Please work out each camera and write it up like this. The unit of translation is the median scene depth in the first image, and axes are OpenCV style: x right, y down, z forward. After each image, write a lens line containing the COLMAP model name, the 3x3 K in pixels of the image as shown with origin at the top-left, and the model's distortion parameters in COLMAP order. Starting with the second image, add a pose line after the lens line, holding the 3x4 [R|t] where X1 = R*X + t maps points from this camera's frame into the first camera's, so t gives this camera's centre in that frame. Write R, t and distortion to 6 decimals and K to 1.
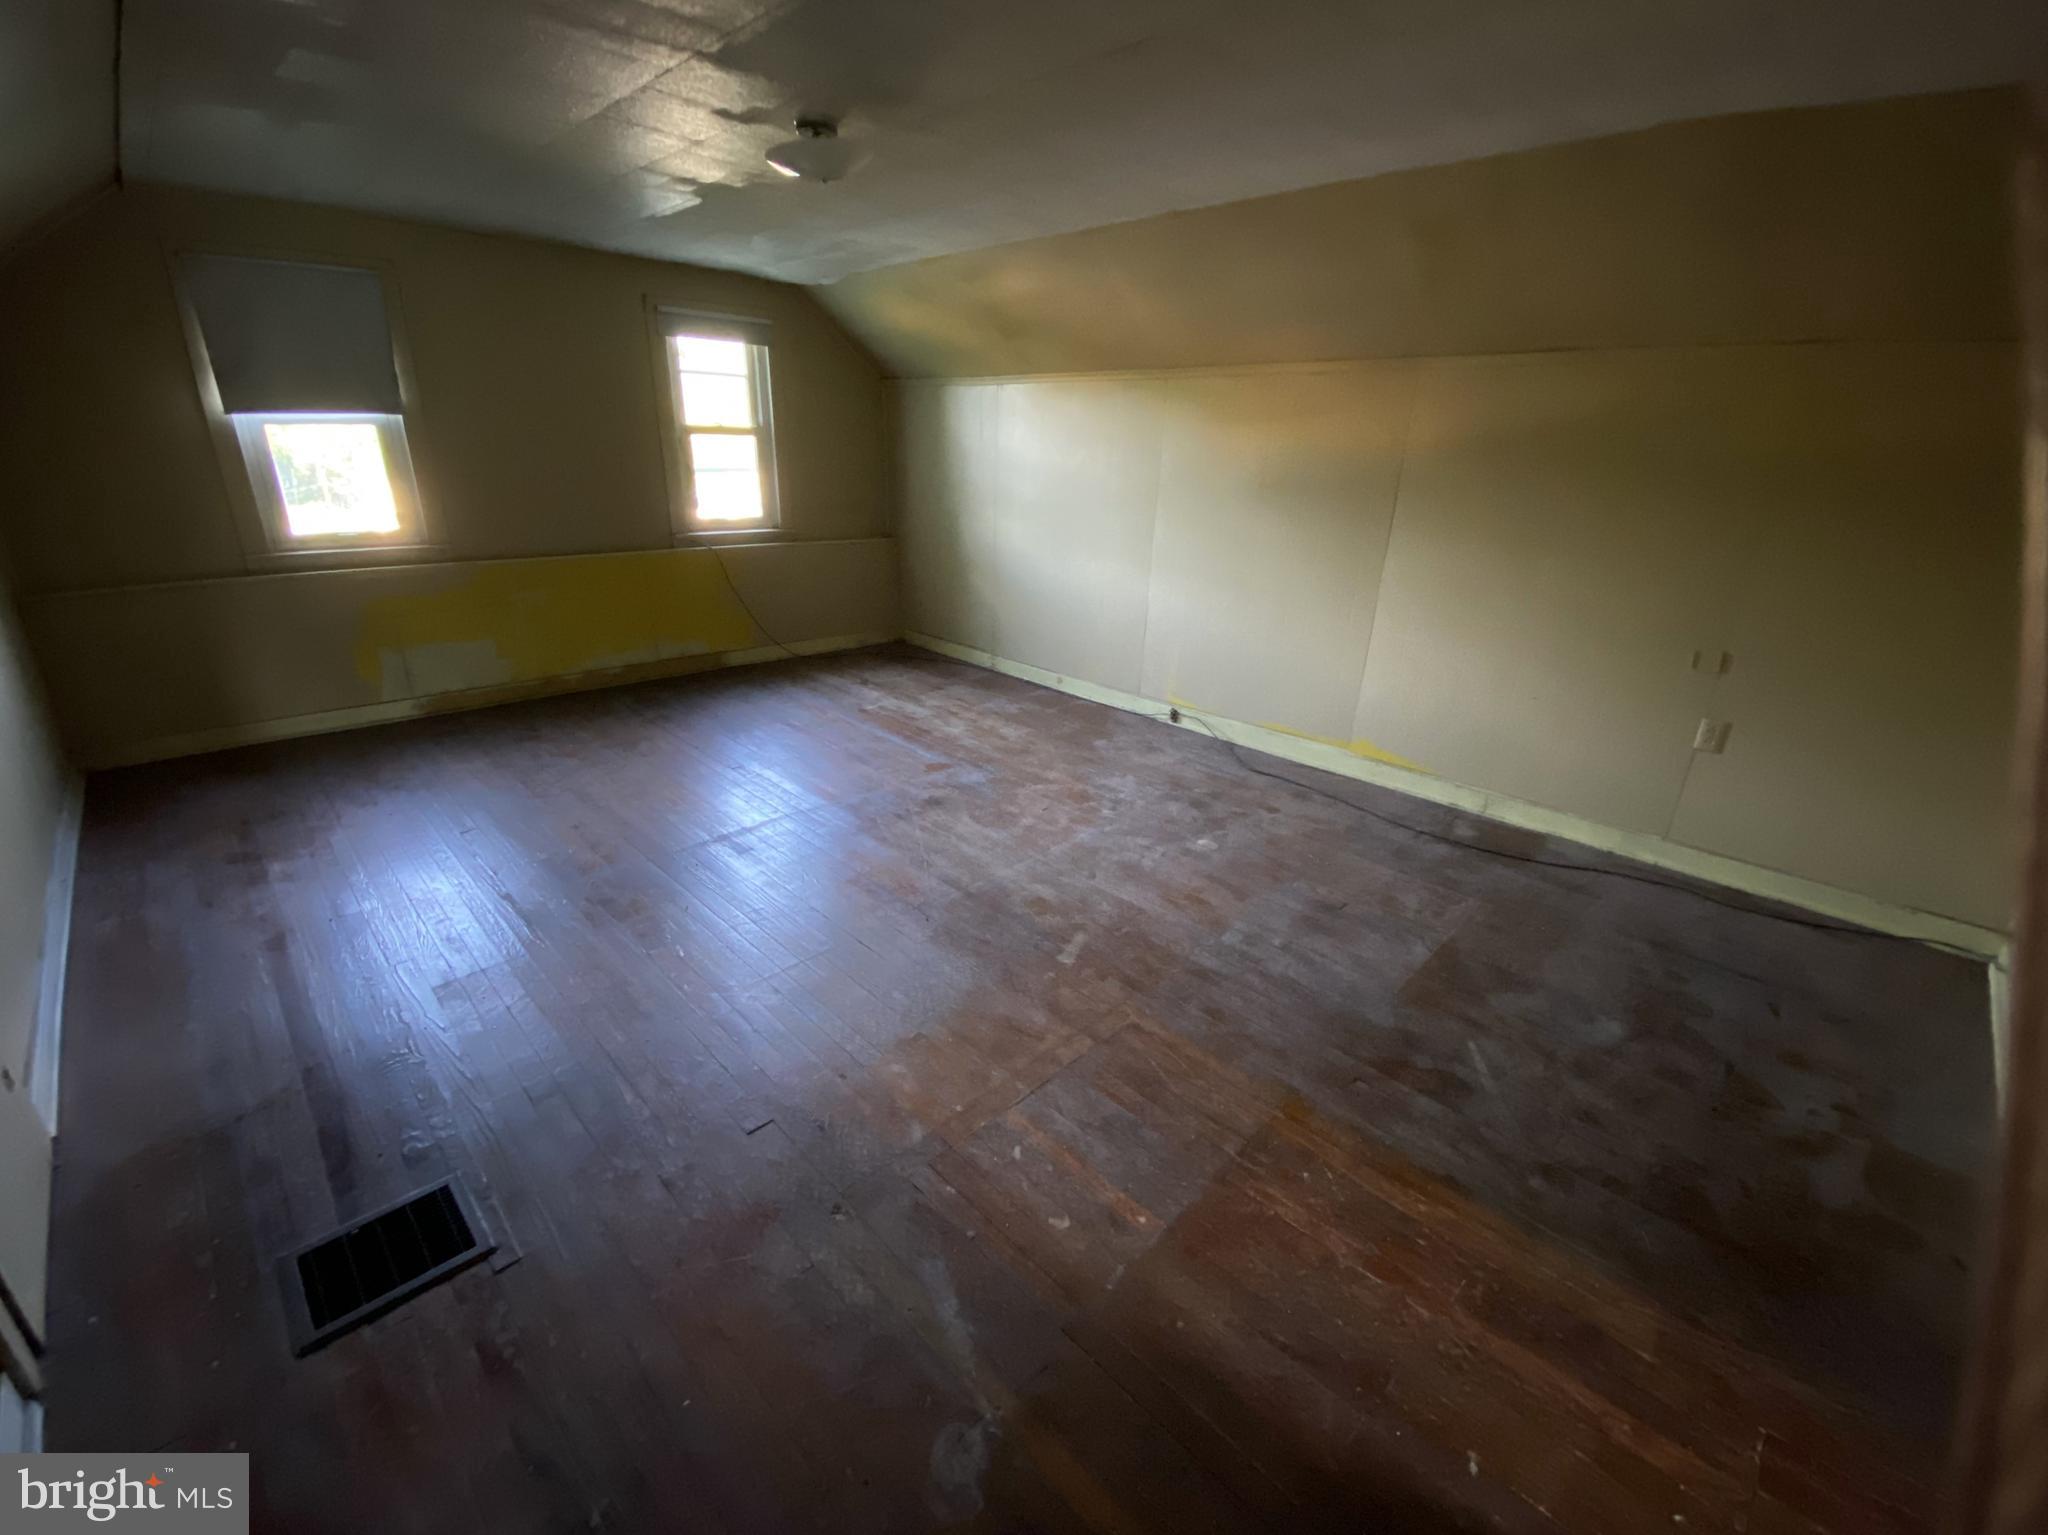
lens RADIAL K [[844.3, 0, 1032.6], [0, 844.3, 770.9], [0, 0, 1]] dist [0.002842, -0.000298]
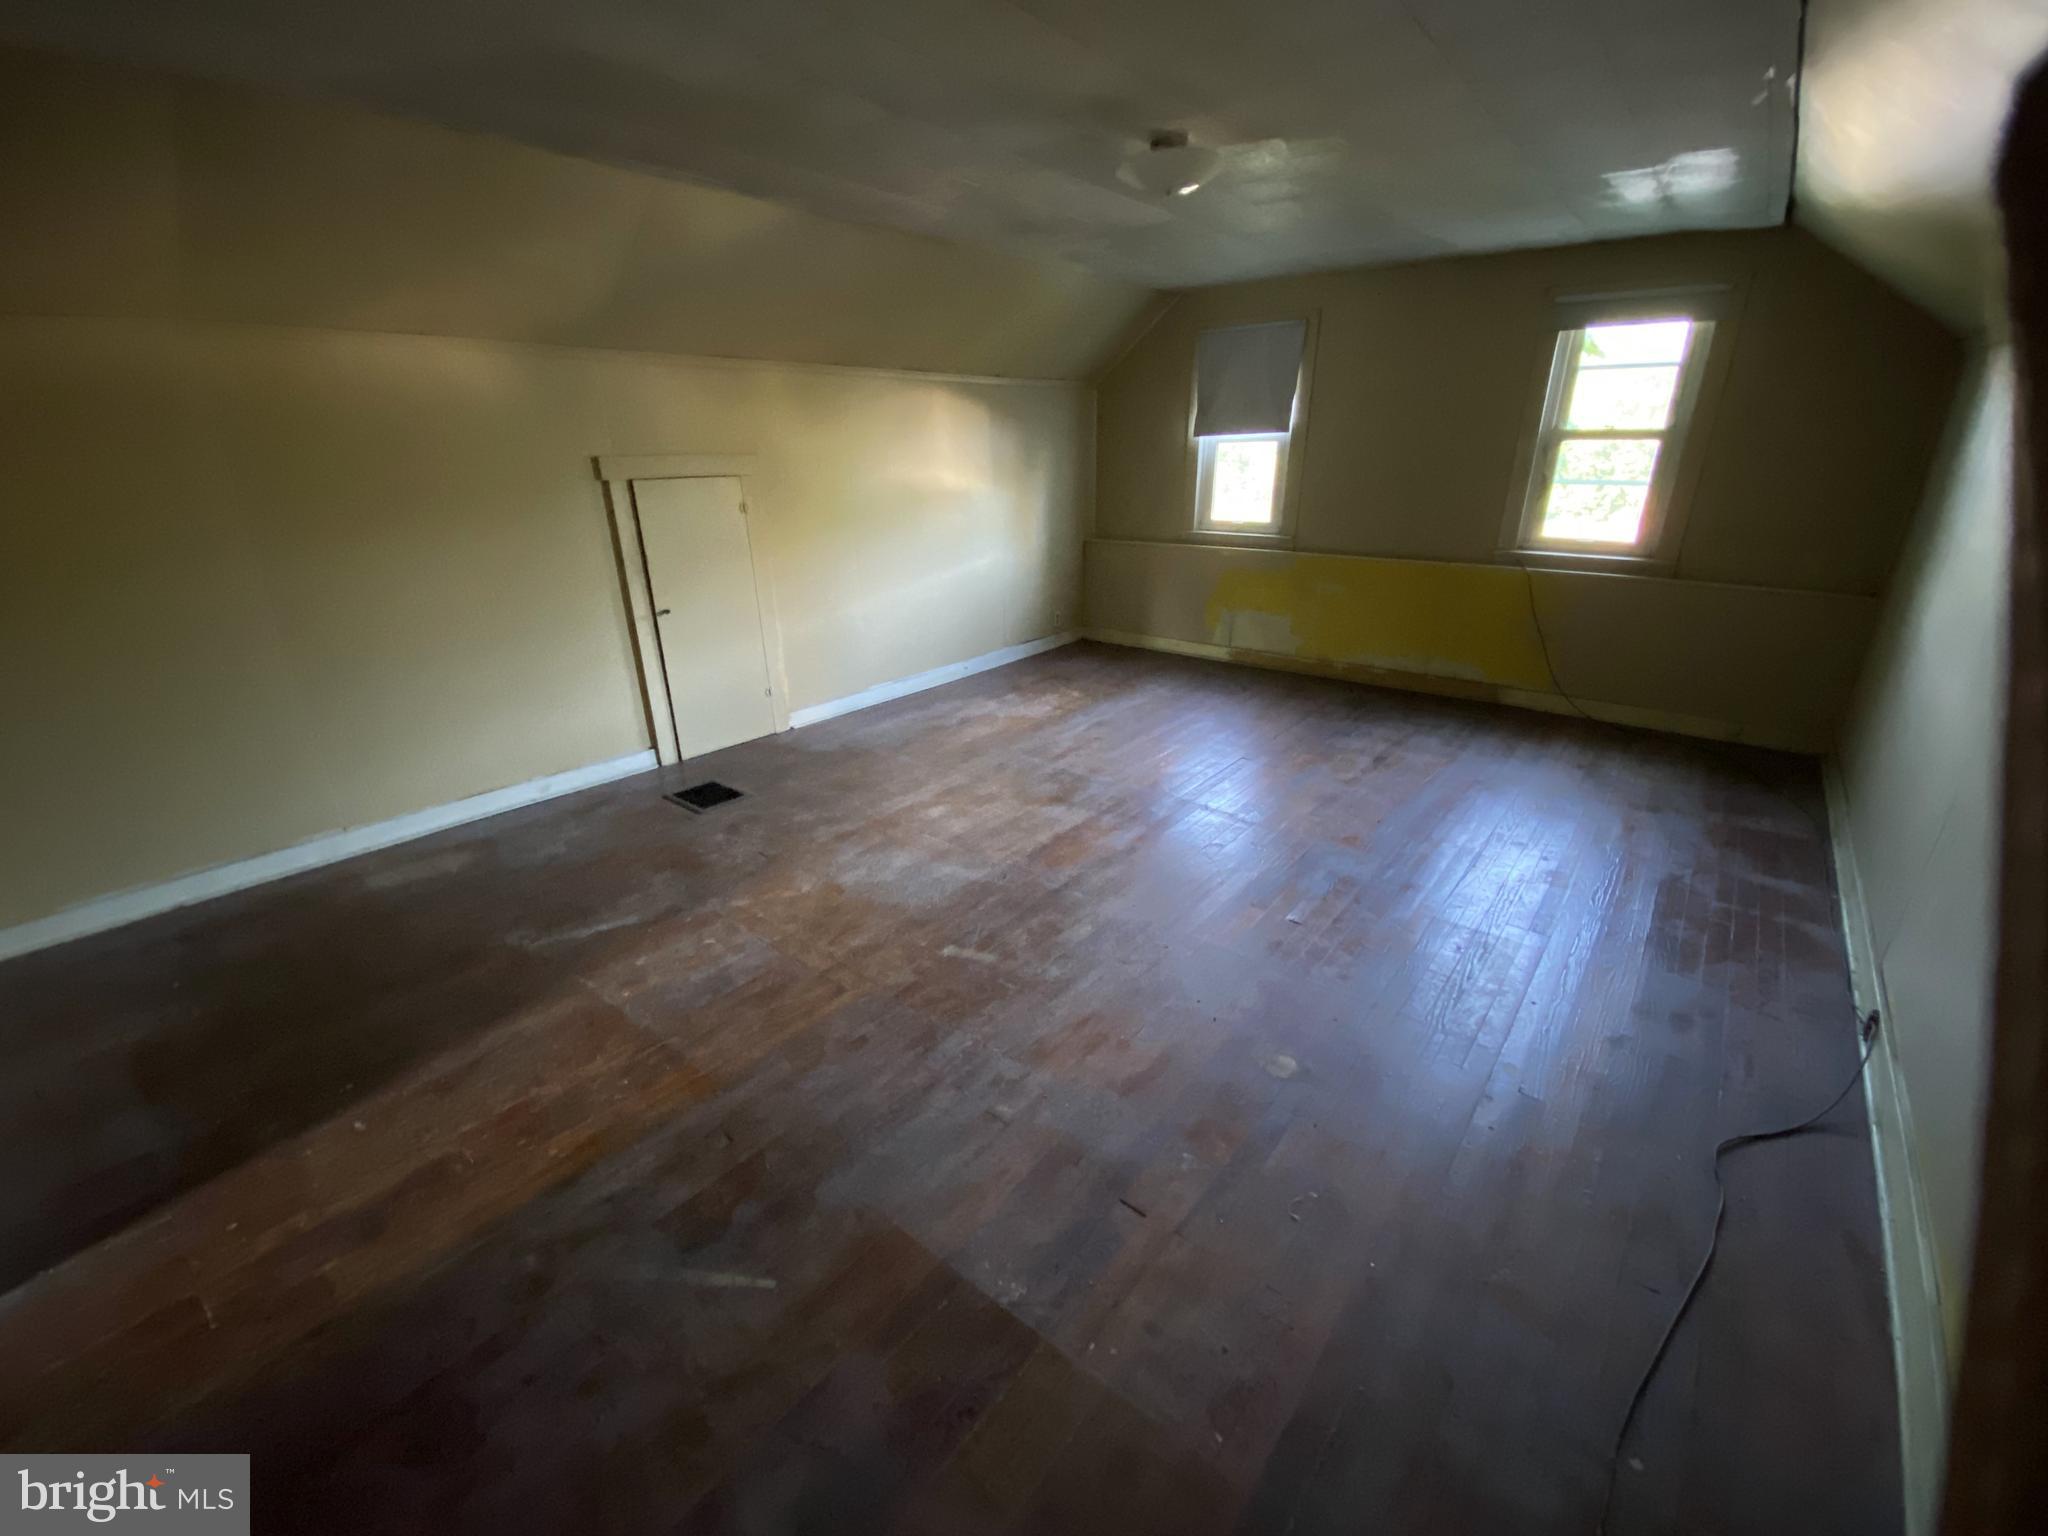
lens RADIAL K [[844.3, 0, 1032.6], [0, 844.3, 771.4], [0, 0, 1]] dist [0.002842, -0.000298]
pose [[0.101744, 0.338419, -0.935479, 0.920176], [-0.352694, 0.891547, 0.284166, -0.291873], [0.930191, 0.301026, 0.210068, 0.807822]]
